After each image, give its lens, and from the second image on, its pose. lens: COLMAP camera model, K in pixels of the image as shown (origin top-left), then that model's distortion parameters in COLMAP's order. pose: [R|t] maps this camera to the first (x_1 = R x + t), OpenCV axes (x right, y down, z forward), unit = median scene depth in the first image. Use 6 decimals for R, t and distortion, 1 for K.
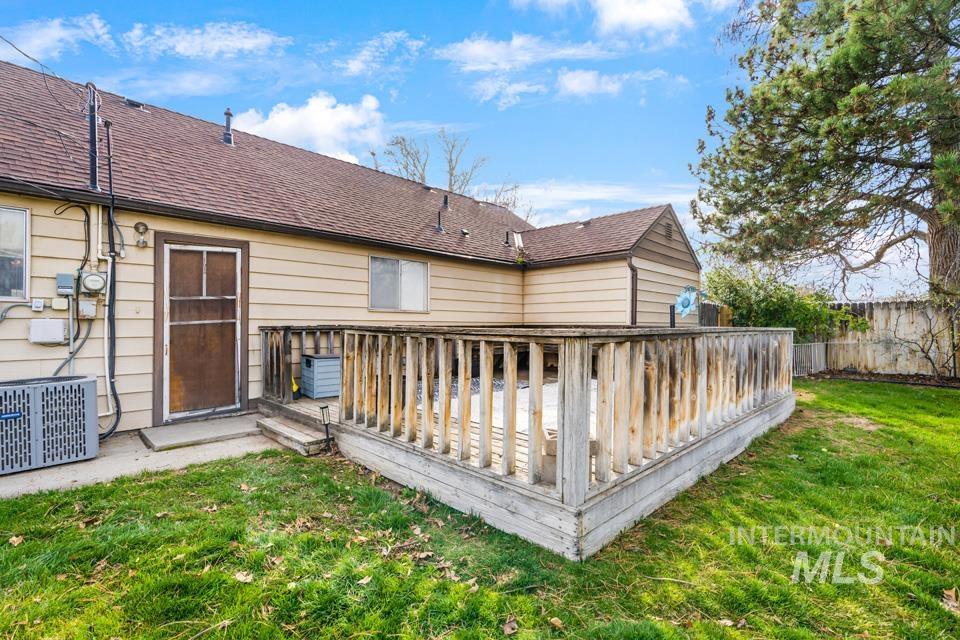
lens RADIAL K [[441.6, 0, 481.6], [0, 441.6, 323.3], [0, 0, 1]] dist [-0.022898, 0.019849]
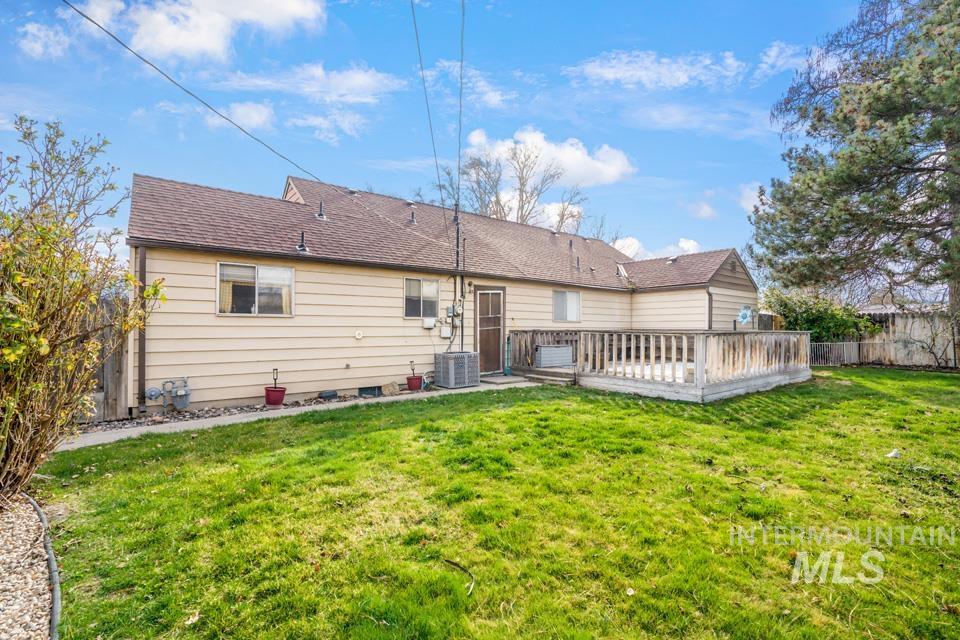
lens RADIAL K [[441.6, 0, 481.6], [0, 441.6, 323.3], [0, 0, 1]] dist [-0.022898, 0.019849]
pose [[0.992426, -0.002161, -0.122824, -0.378843], [0.000947, 0.999950, -0.009945, -0.004468], [0.122840, 0.009753, 0.992379, -0.917136]]
